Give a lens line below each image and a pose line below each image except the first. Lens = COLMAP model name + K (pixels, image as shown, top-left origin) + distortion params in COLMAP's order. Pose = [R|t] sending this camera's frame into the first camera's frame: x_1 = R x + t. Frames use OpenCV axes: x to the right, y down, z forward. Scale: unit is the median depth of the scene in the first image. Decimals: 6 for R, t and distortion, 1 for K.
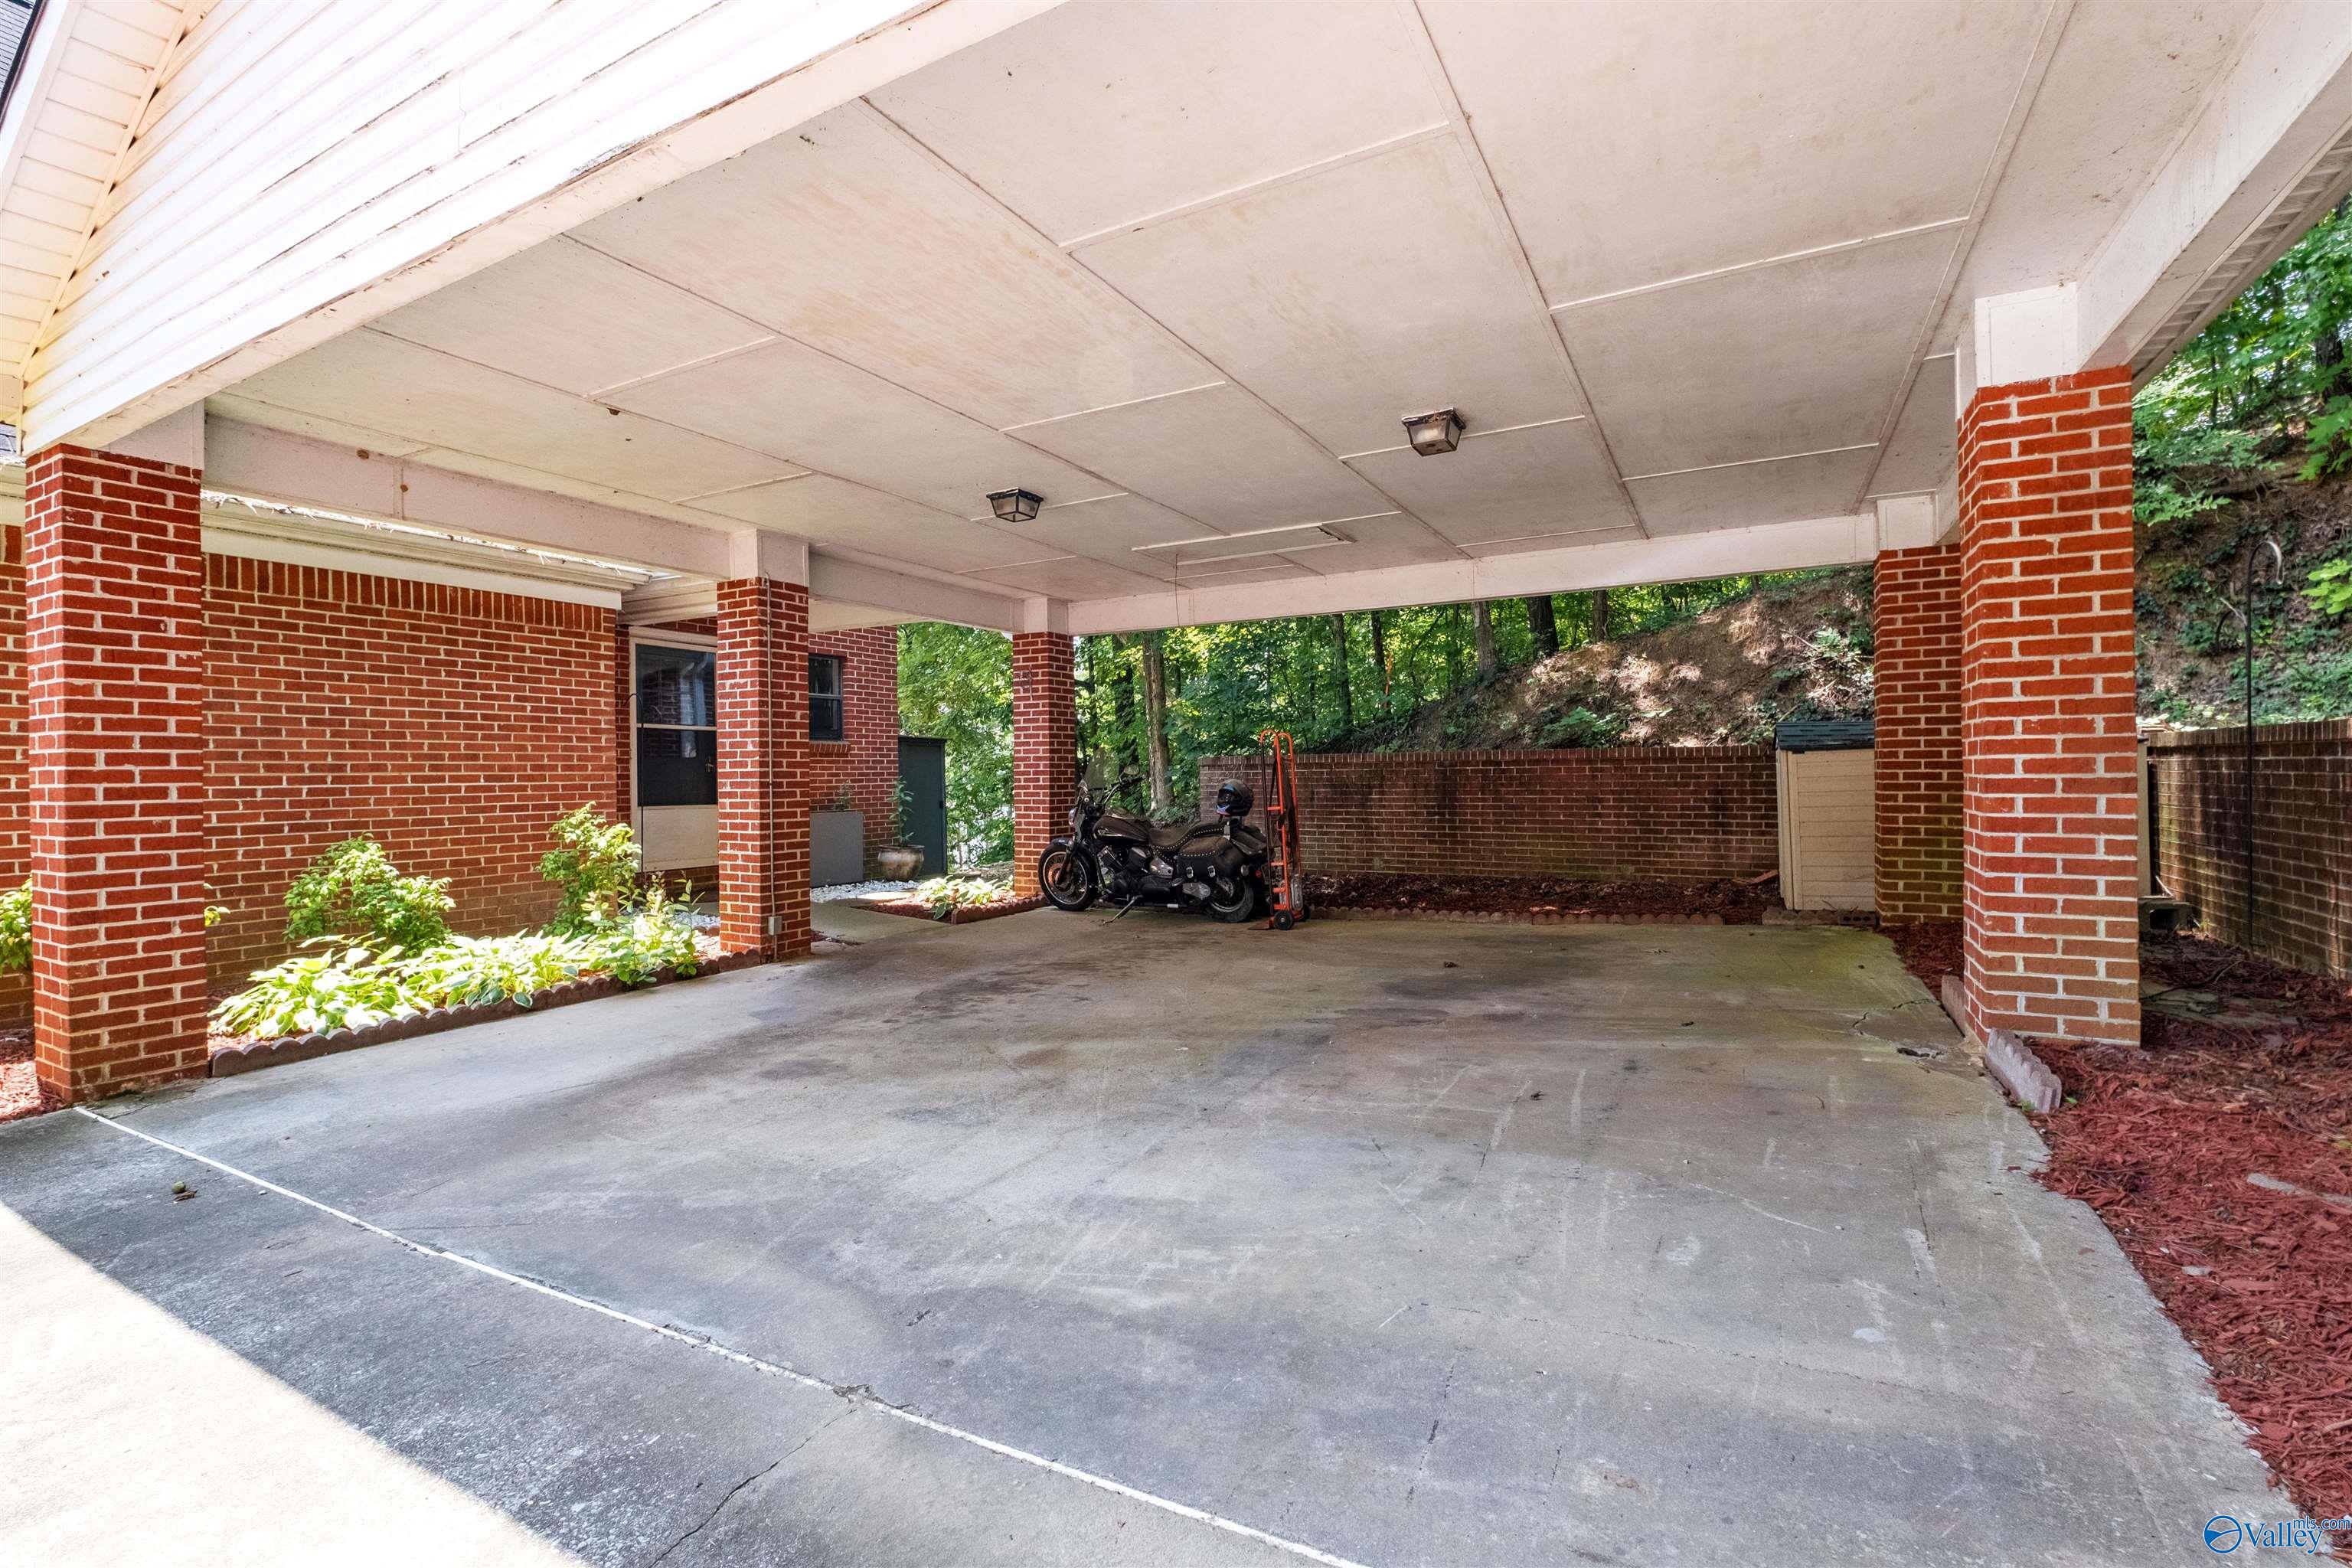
lens RADIAL K [[1031.0, 0, 1165.8], [0, 1031.0, 805.6], [0, 0, 1]] dist [0.004027, -0.003382]
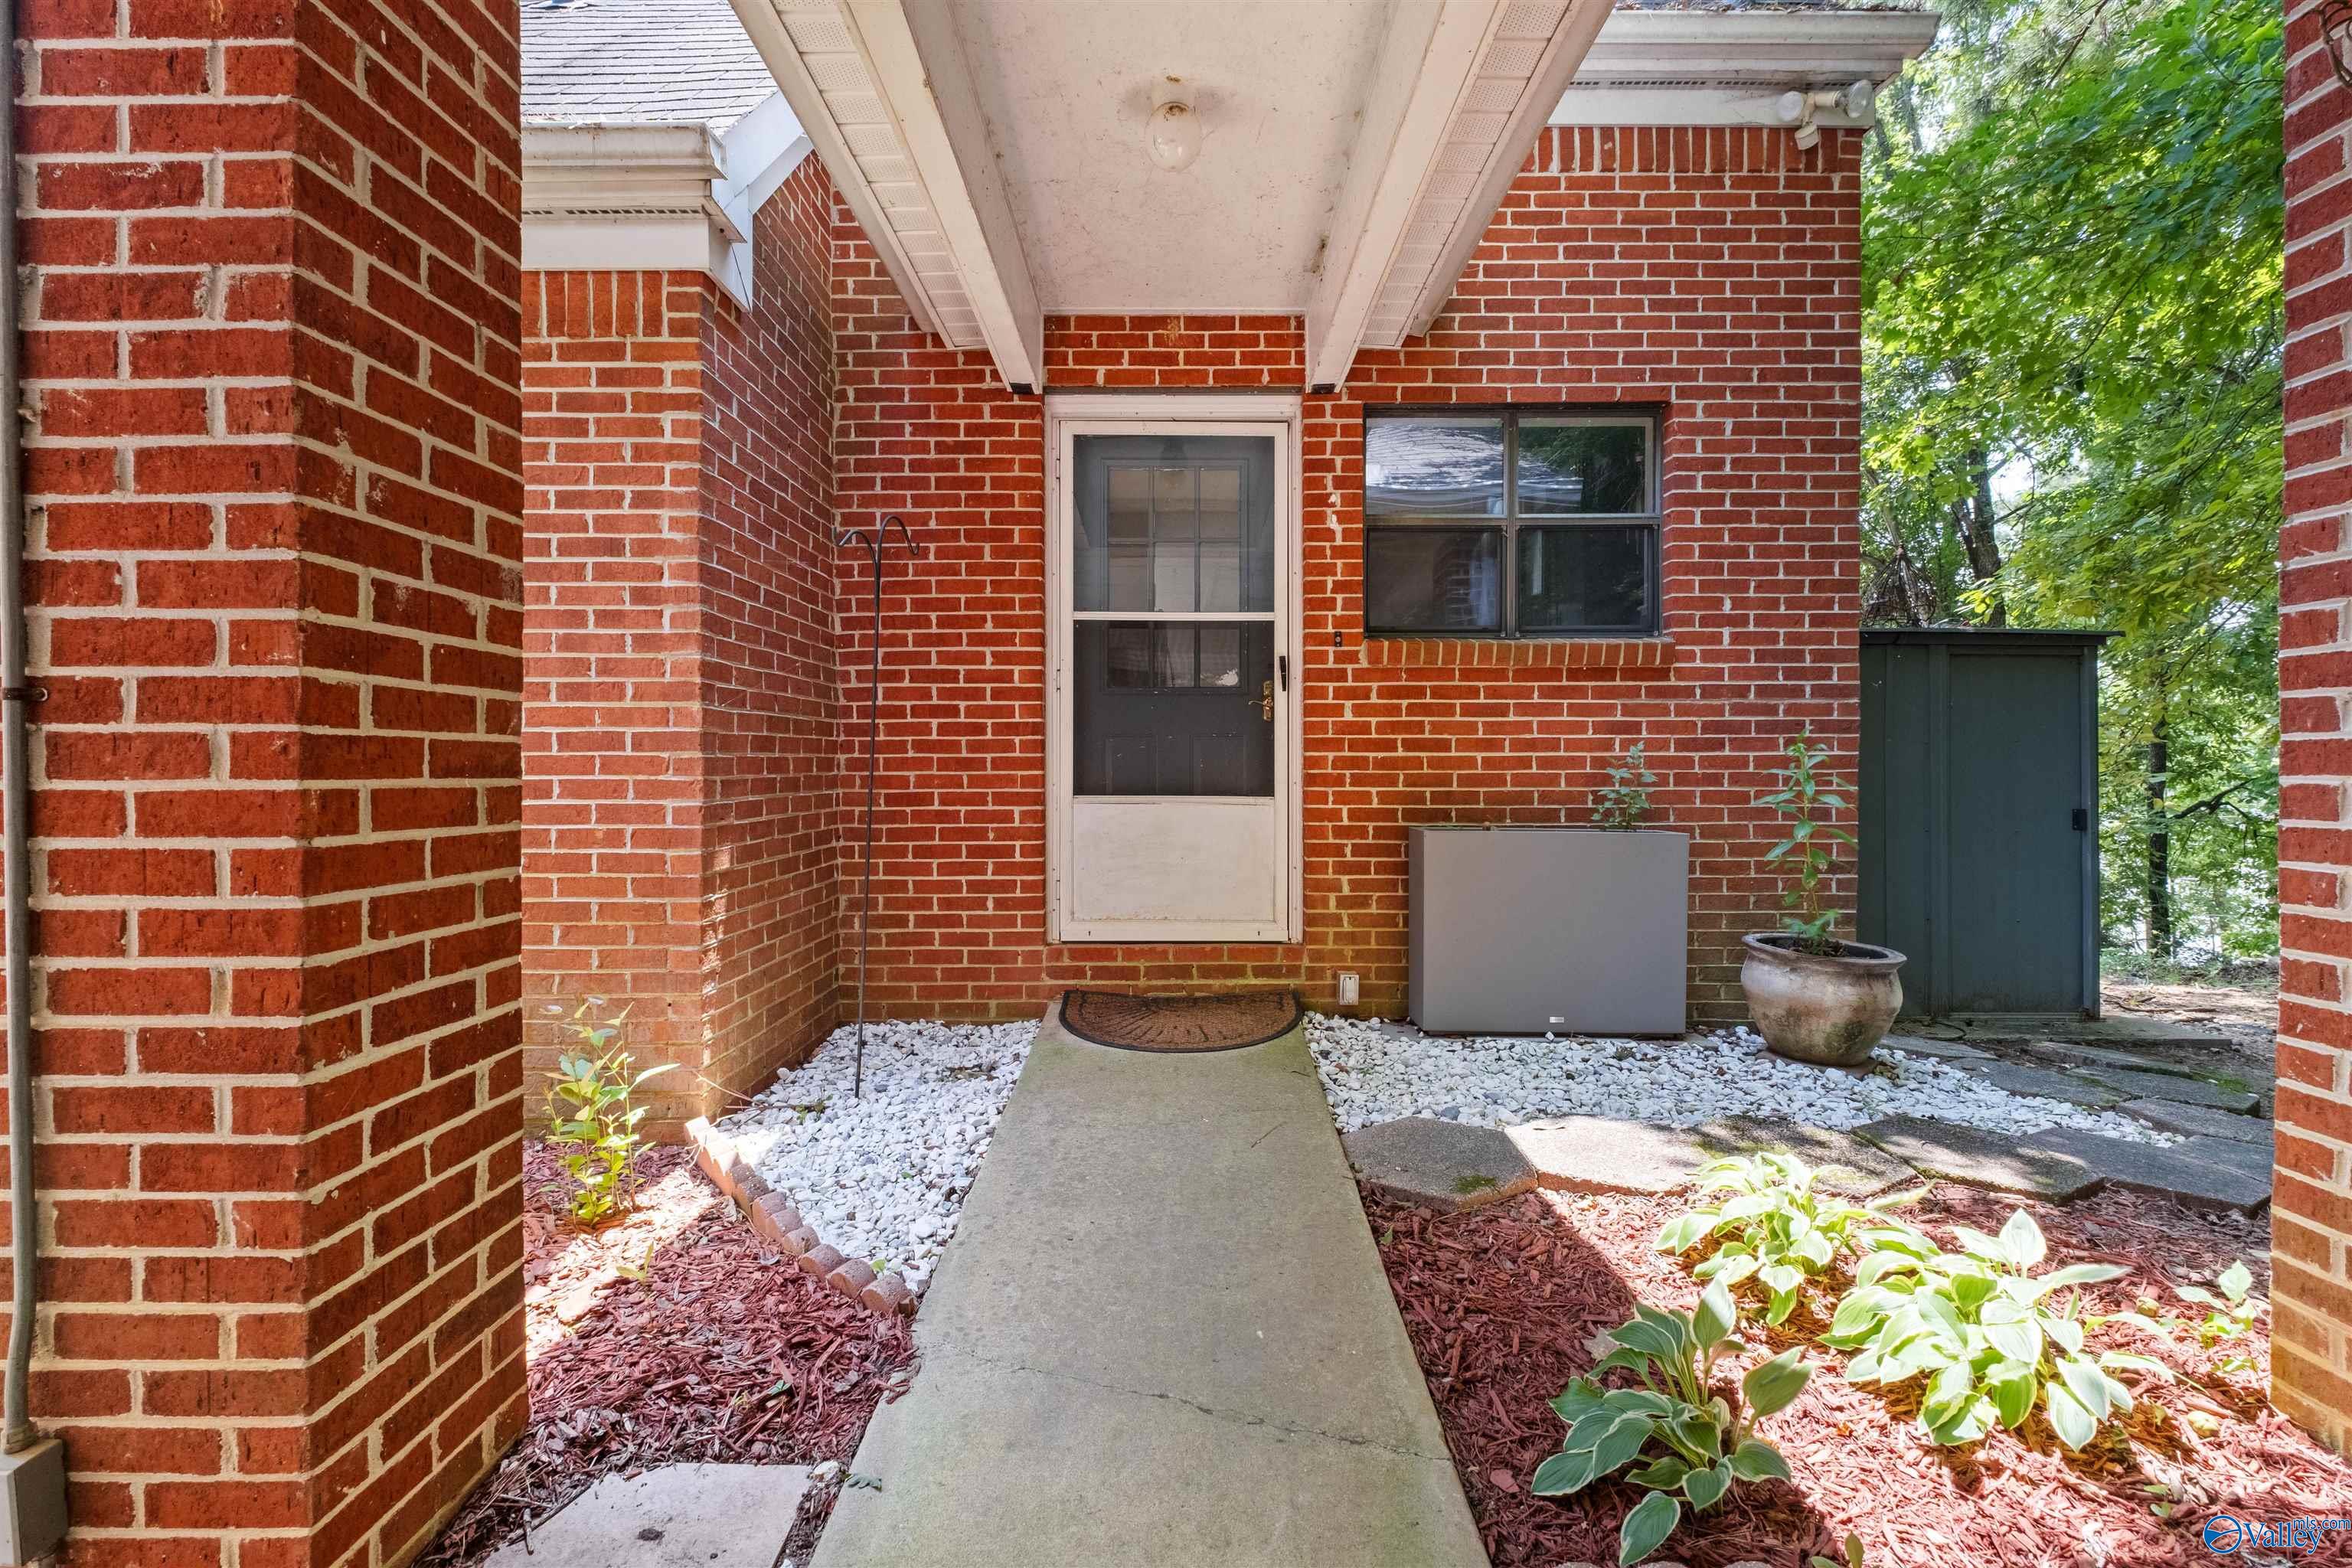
lens RADIAL K [[1031.0, 0, 1180.3], [0, 1031.0, 780.0], [0, 0, 1]] dist [0.004027, -0.003382]
pose [[0.497974, 0.022073, -0.866911, -0.116036], [-0.033548, 0.999418, 0.006177, -0.012455], [0.866543, 0.026007, 0.498424, 0.982236]]
